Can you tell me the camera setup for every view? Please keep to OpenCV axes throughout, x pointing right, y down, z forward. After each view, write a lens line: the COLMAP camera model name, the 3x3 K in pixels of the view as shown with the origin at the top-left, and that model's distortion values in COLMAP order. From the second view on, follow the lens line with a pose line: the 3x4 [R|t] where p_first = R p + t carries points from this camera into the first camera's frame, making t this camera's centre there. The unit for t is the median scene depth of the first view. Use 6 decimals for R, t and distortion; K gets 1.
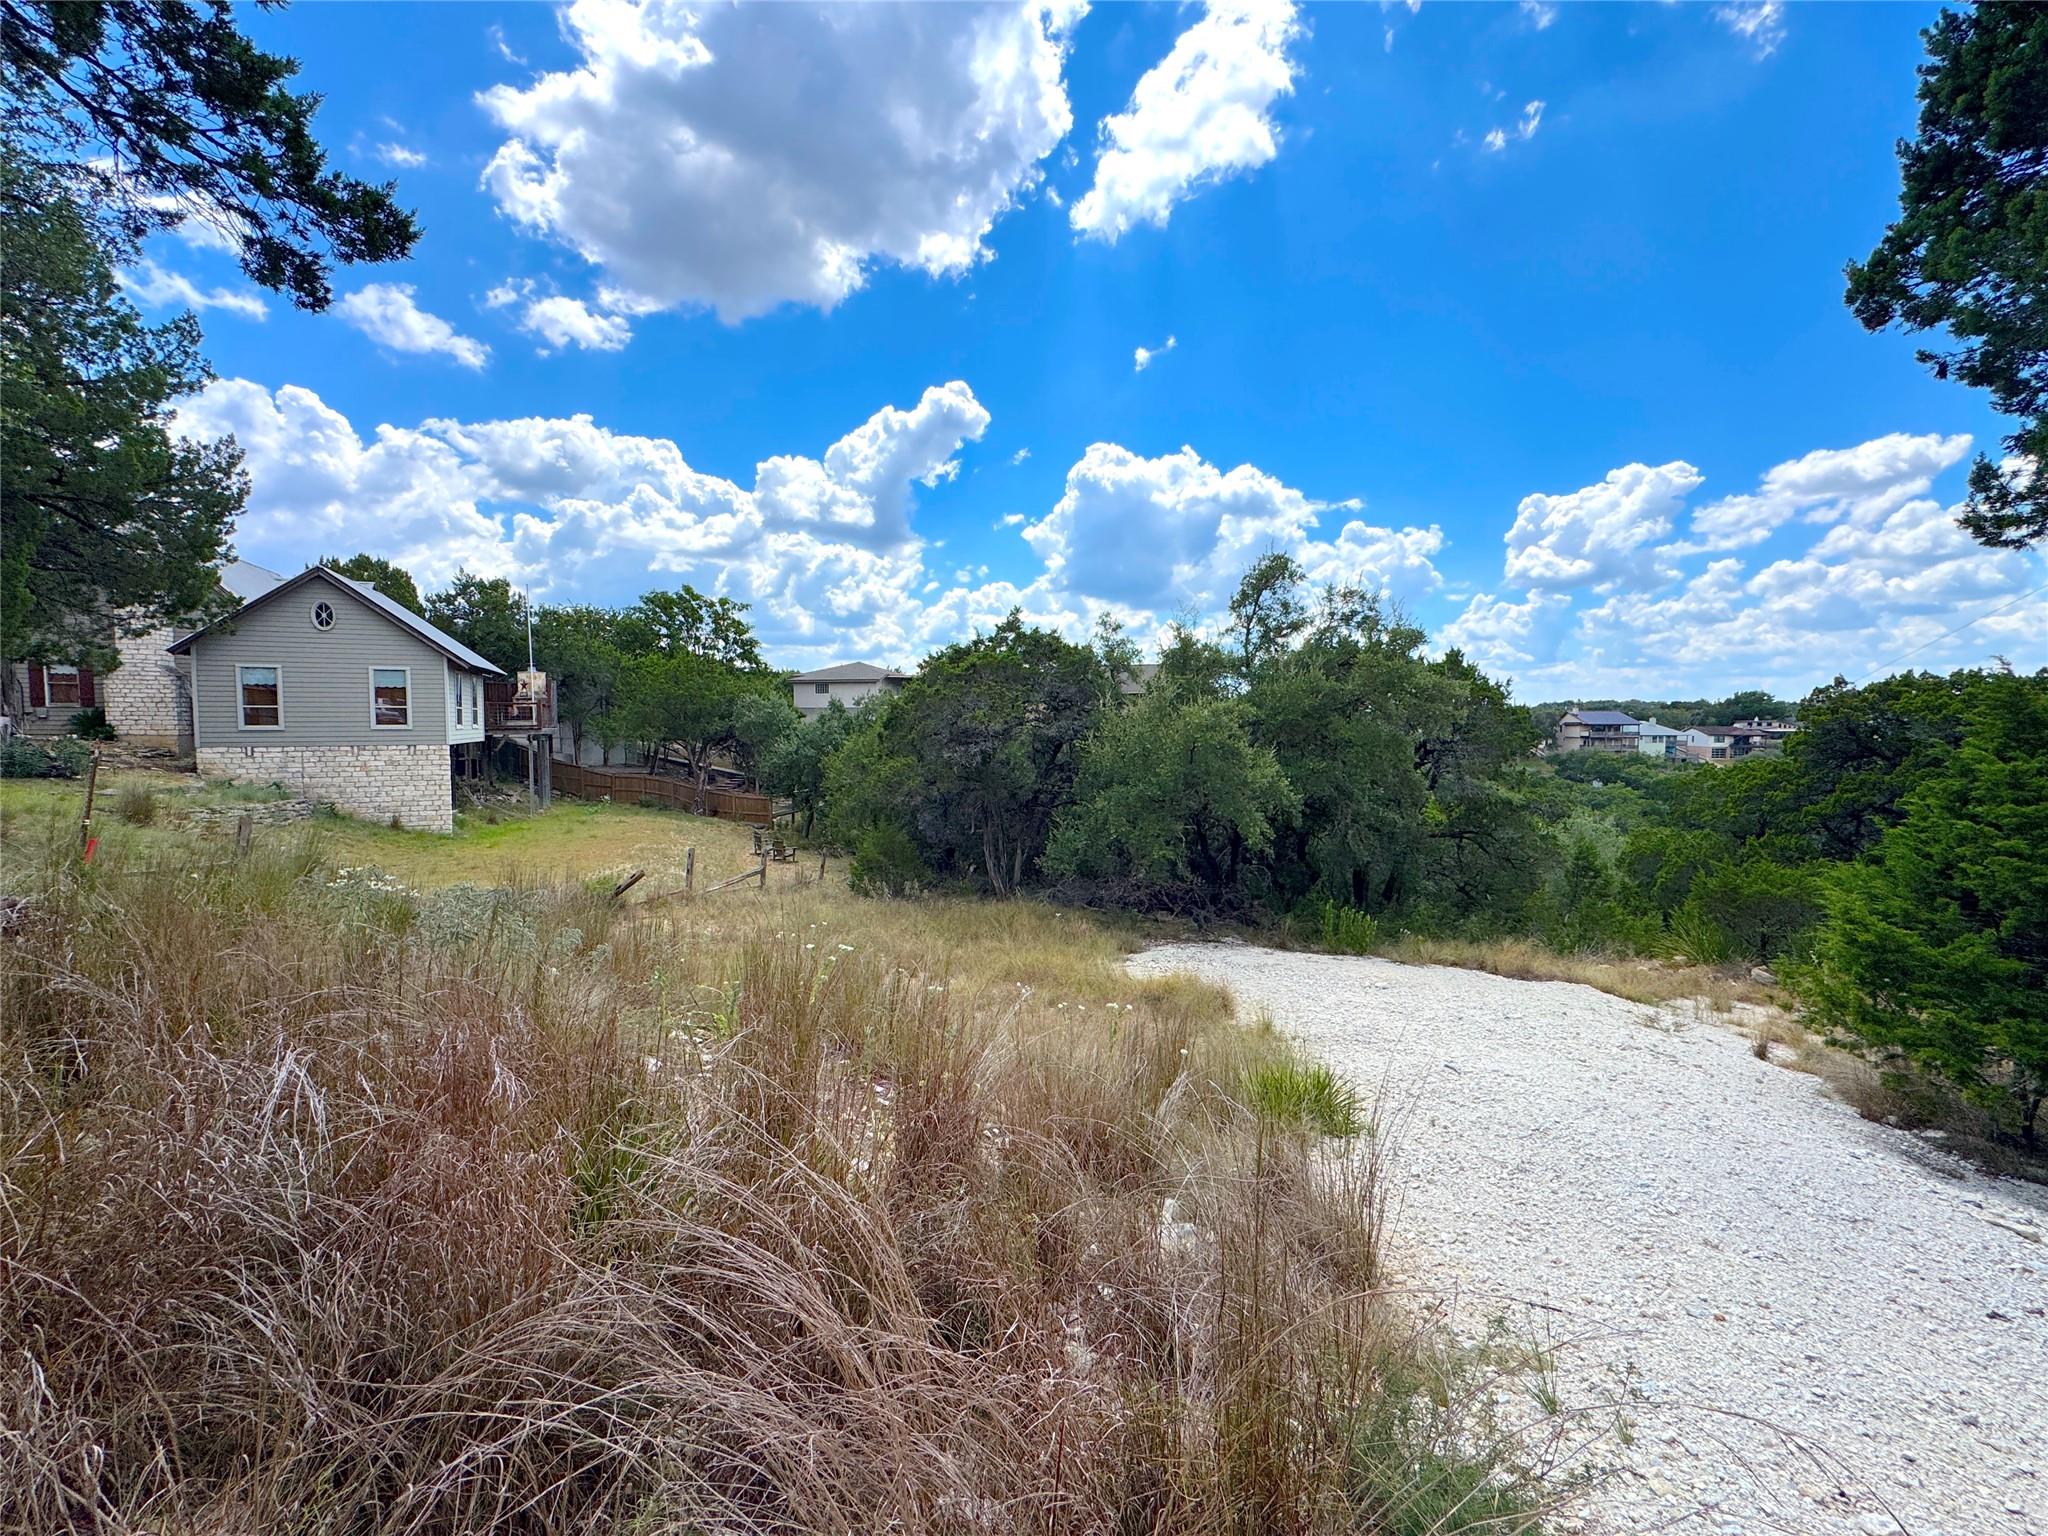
lens RADIAL K [[831.3, 0, 1011.8], [0, 831.3, 757.3], [0, 0, 1]] dist [-0.002420, 0.000964]
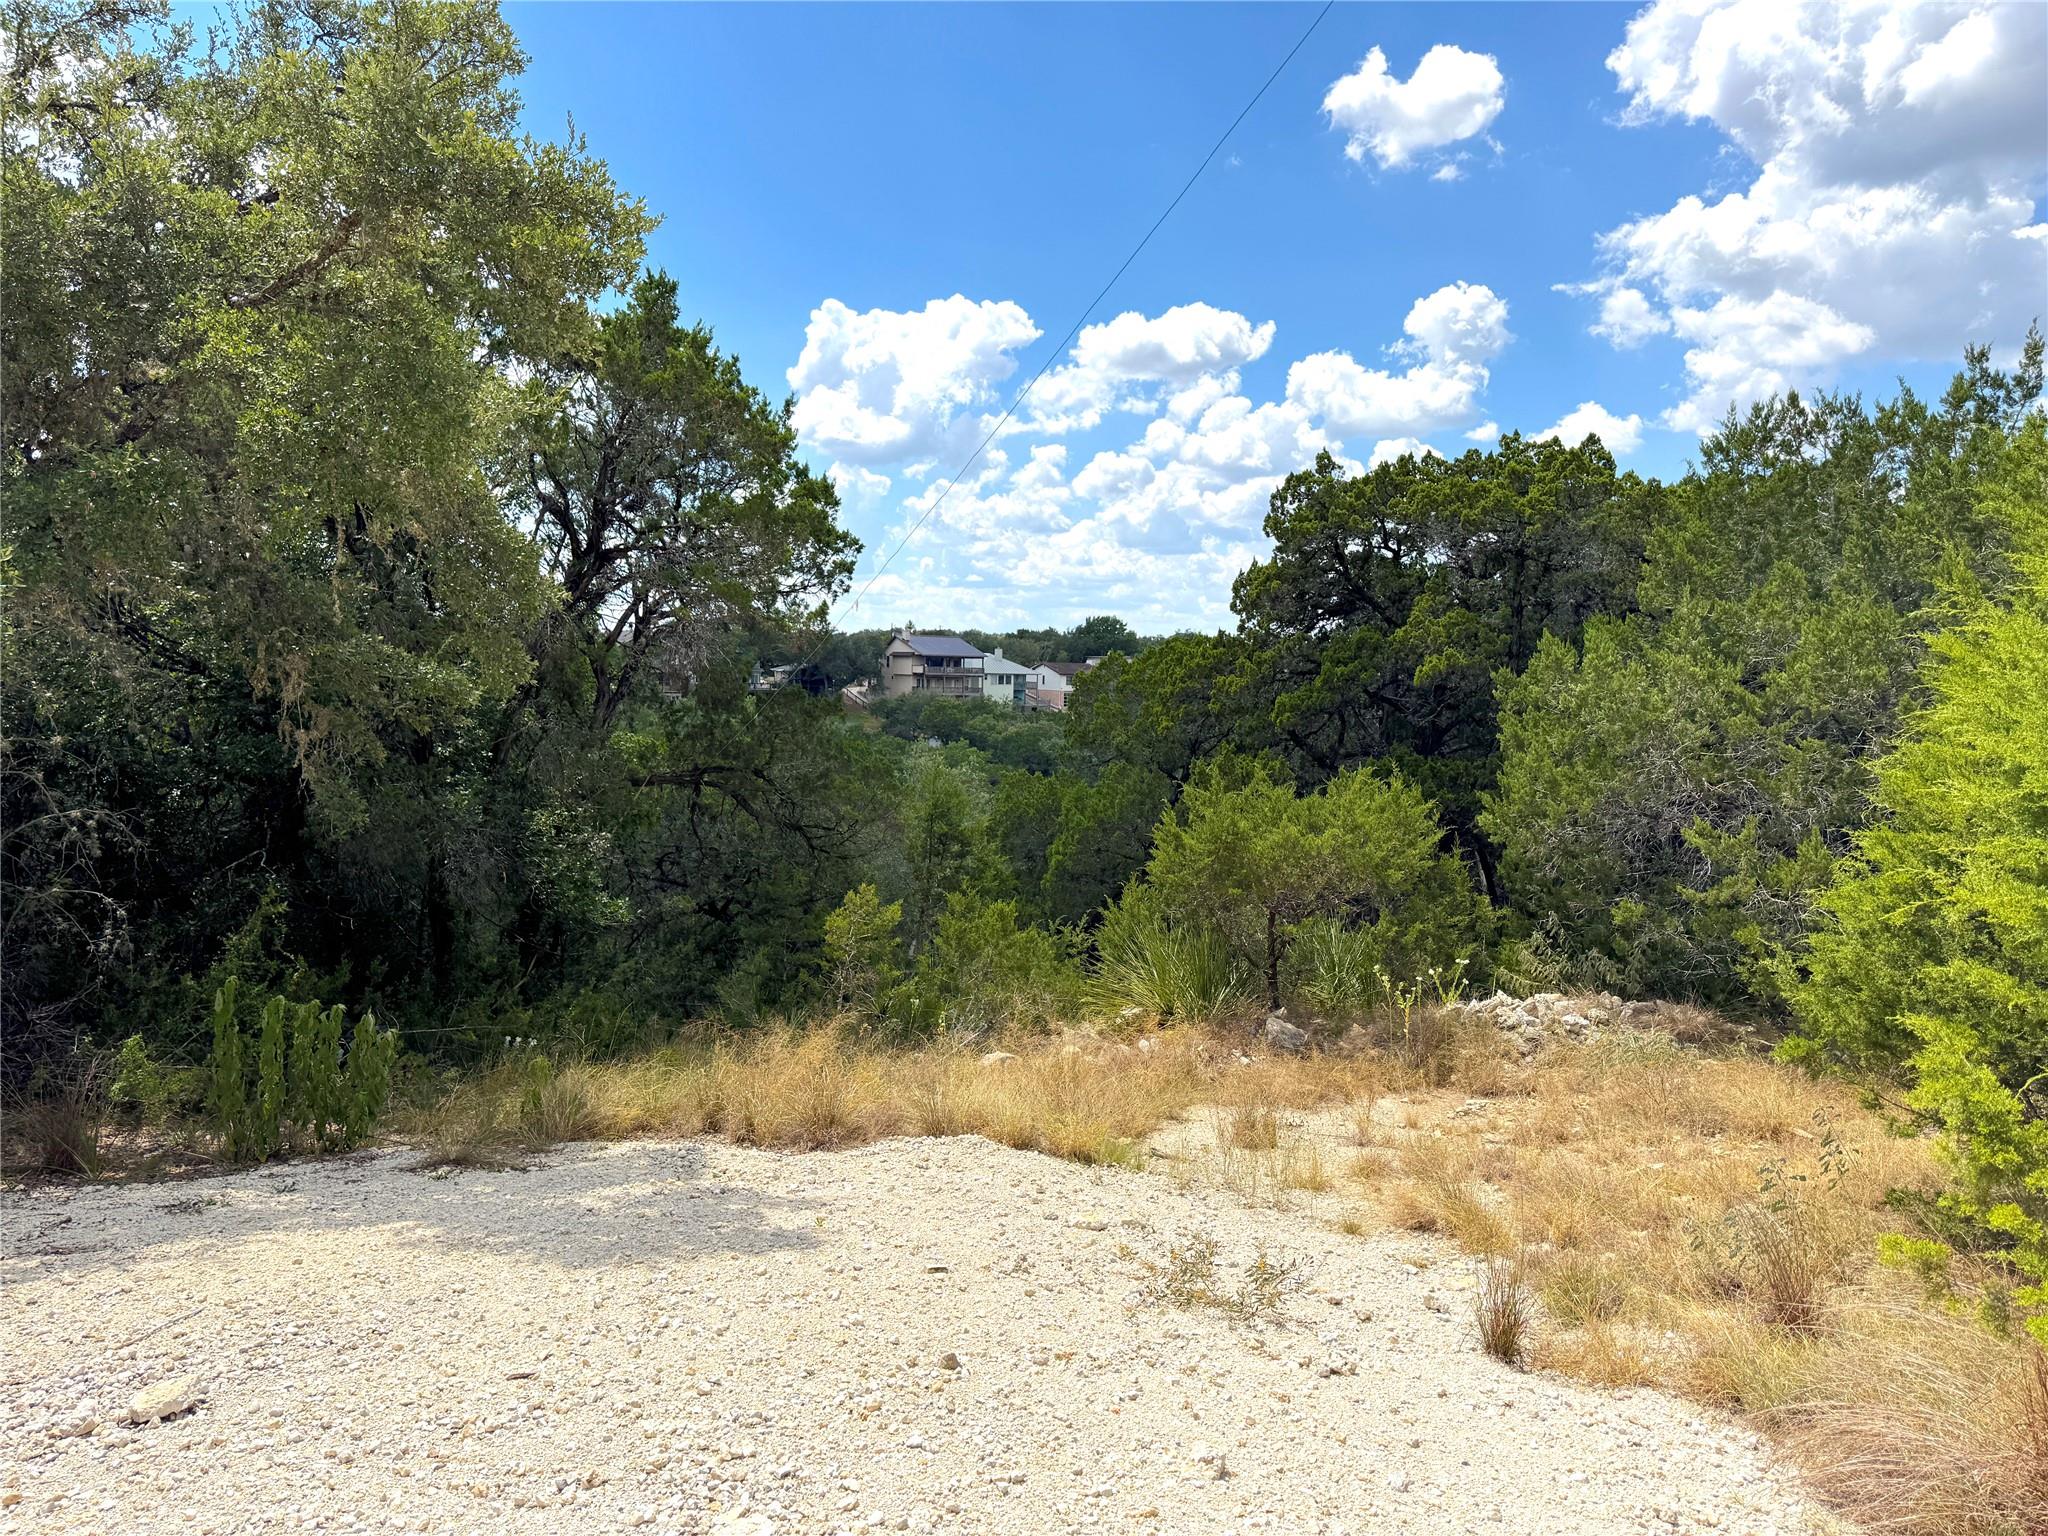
lens RADIAL K [[1470.0, 0, 1028.2], [0, 1470.0, 762.2], [0, 0, 1]] dist [0.054528, -0.050016]
pose [[0.777963, -0.027579, 0.627704, 0.164211], [0.007872, 0.999386, 0.034153, 0.048682], [-0.628260, -0.021629, 0.777703, 0.256652]]
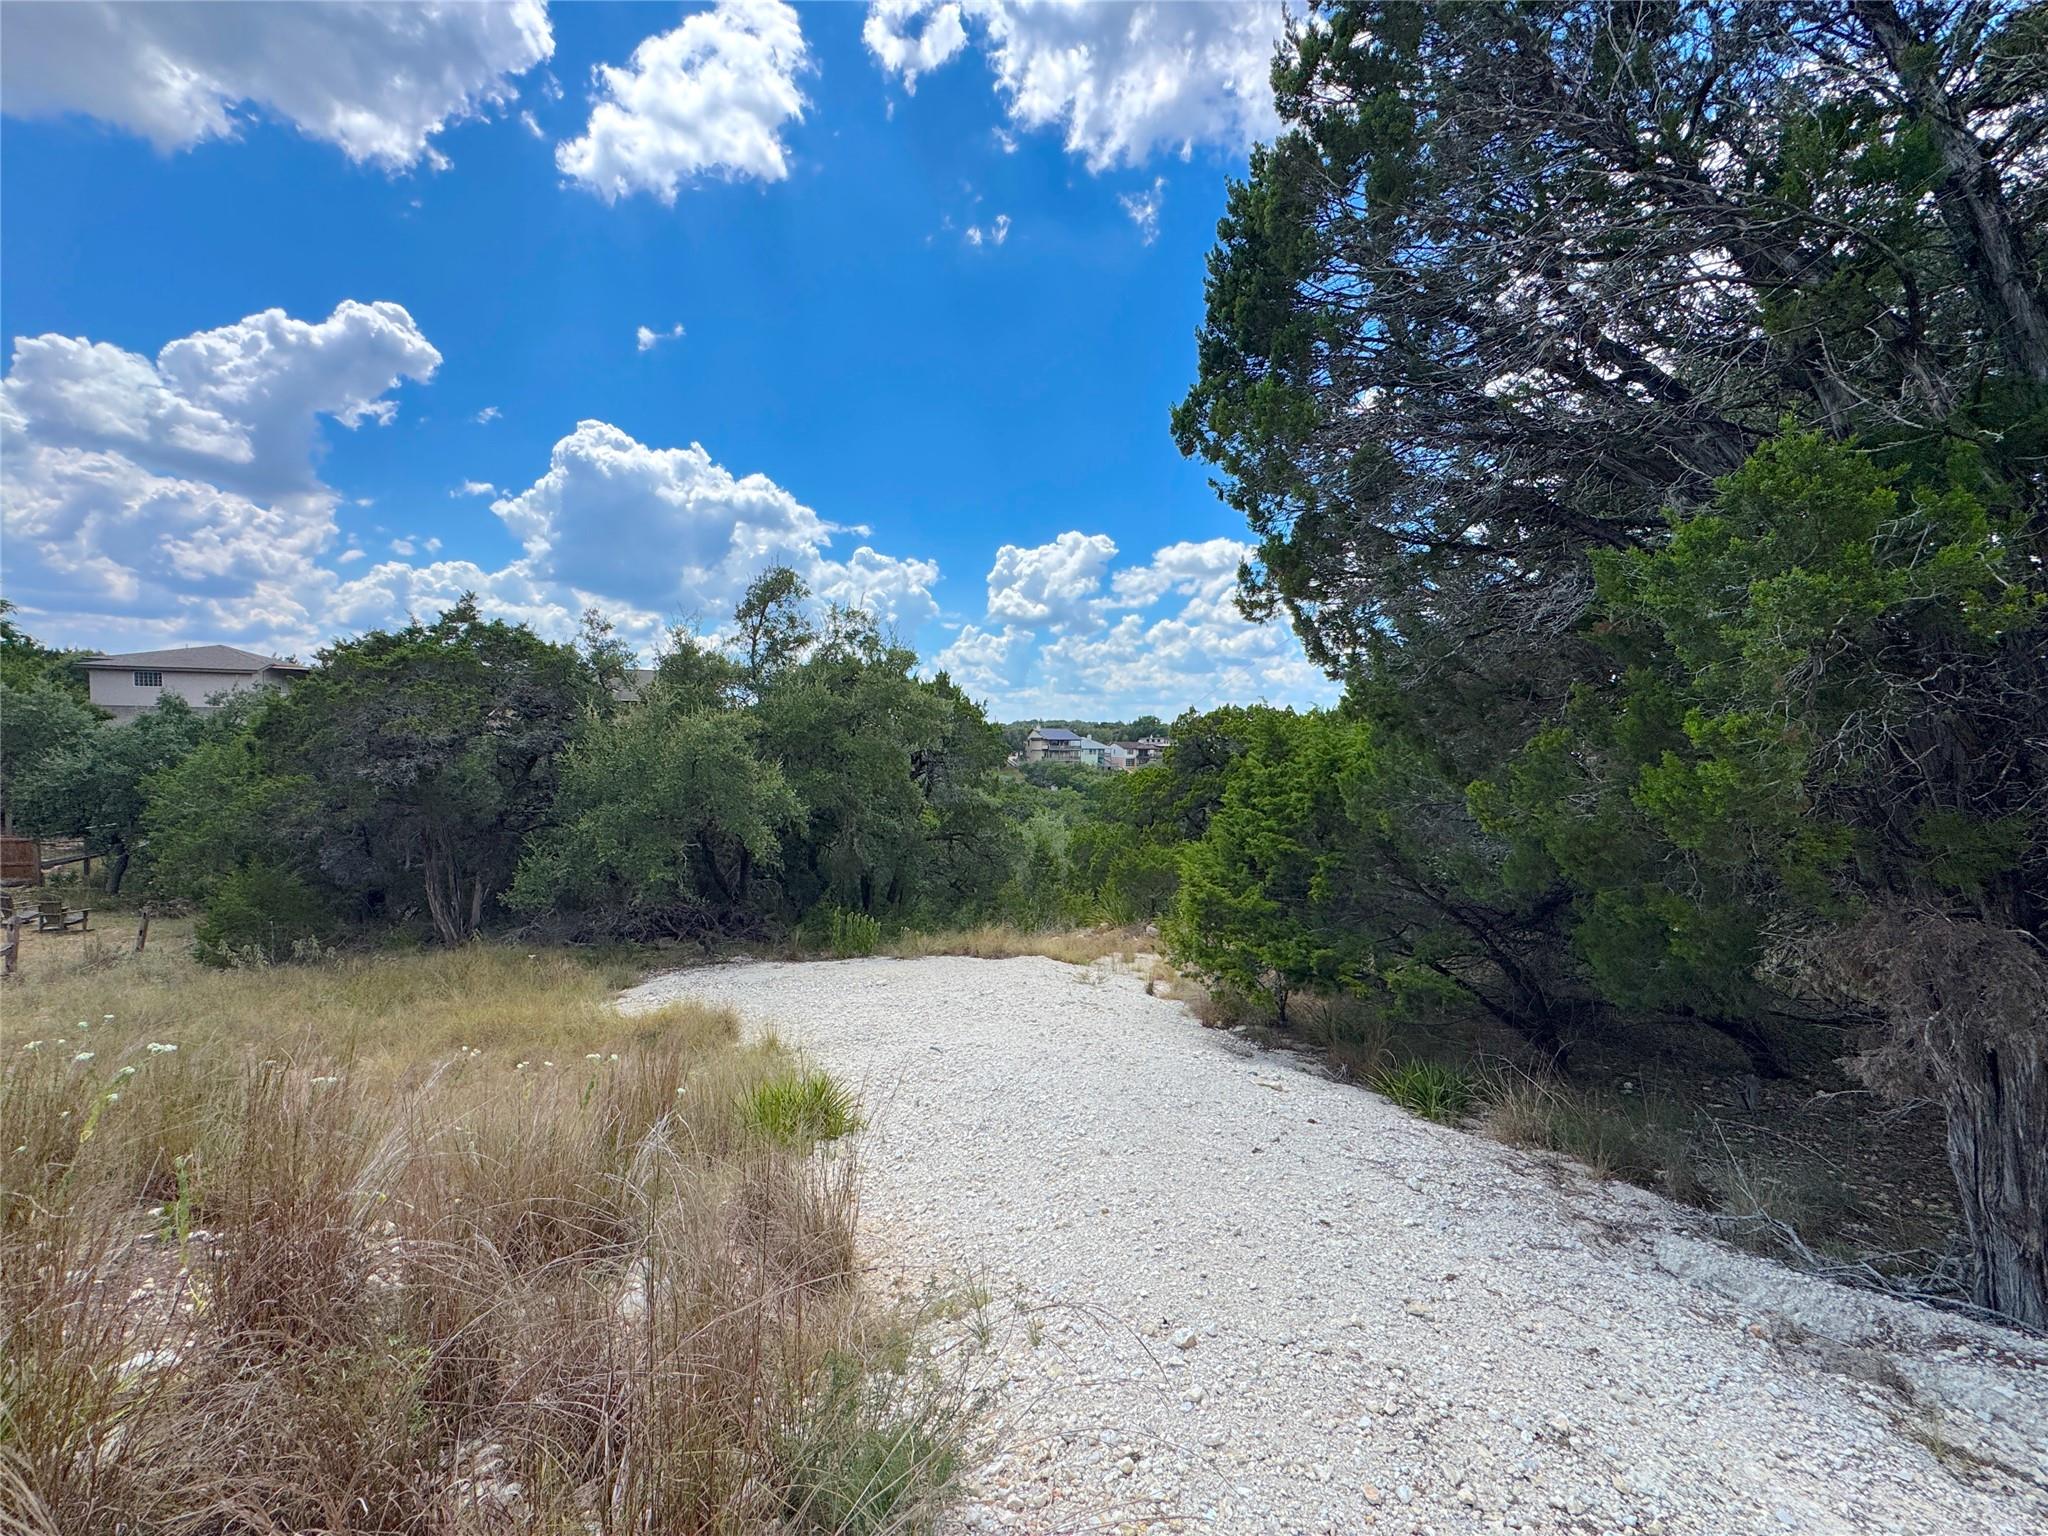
lens RADIAL K [[831.3, 0, 1034.3], [0, 831.3, 756.9], [0, 0, 1]] dist [-0.002420, 0.000964]
pose [[0.830919, -0.002348, 0.556388, 0.006124], [0.010782, 0.999871, -0.011882, -0.000230], [-0.556288, 0.015872, 0.830838, -0.000239]]
